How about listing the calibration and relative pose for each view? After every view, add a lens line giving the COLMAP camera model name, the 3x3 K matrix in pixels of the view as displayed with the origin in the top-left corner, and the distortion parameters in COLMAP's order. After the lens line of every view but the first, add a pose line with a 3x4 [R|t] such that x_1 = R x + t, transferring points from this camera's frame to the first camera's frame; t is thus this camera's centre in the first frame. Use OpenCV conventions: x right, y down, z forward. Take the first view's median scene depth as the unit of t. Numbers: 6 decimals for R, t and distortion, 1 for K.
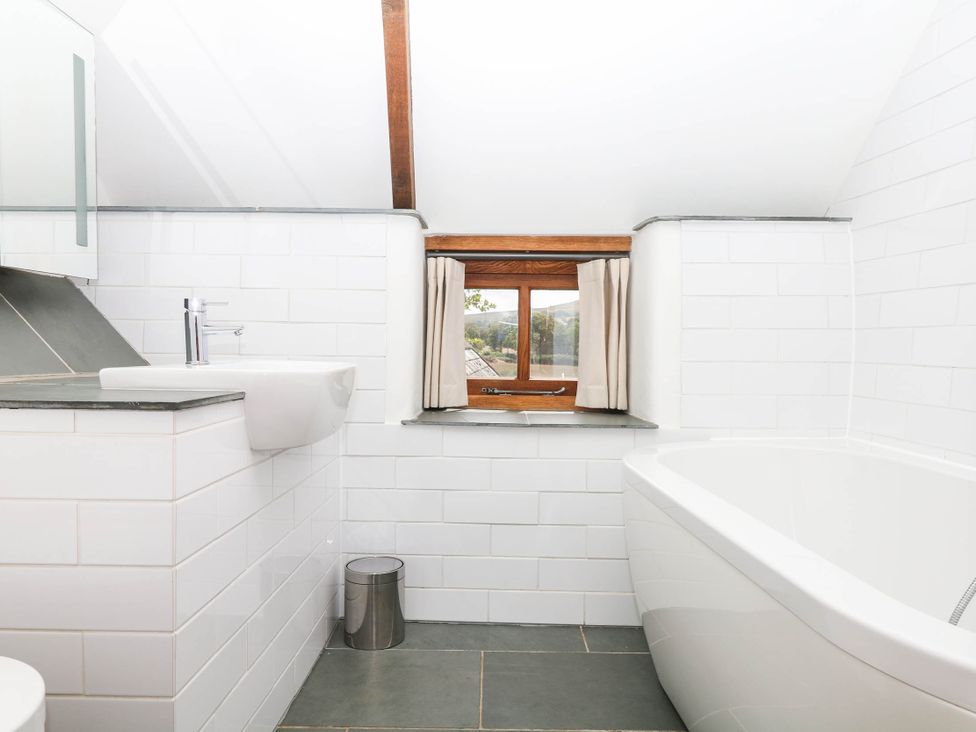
lens RADIAL K [[695.7, 0, 484.4], [0, 695.7, 368.2], [0, 0, 1]] dist [0.013524, -0.001801]
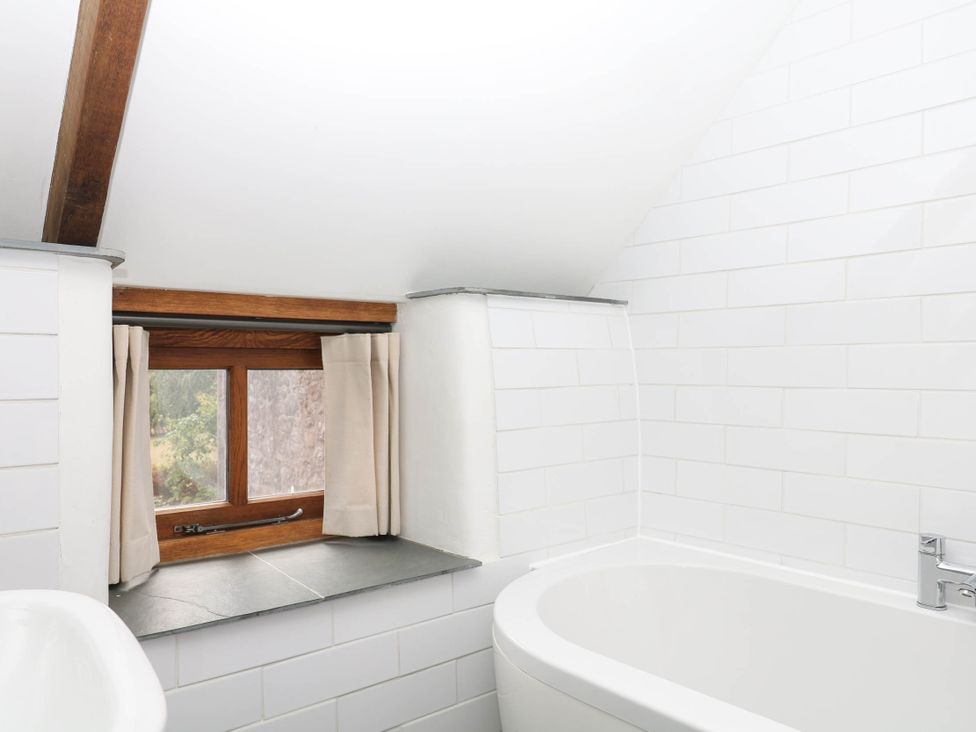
lens RADIAL K [[695.7, 0, 489.9], [0, 695.7, 365.3], [0, 0, 1]] dist [0.013524, -0.001801]
pose [[0.779020, -0.009900, 0.626921, -0.188751], [0.036565, 0.998891, -0.029662, -0.094761], [-0.625932, 0.046031, 0.778518, 0.339545]]
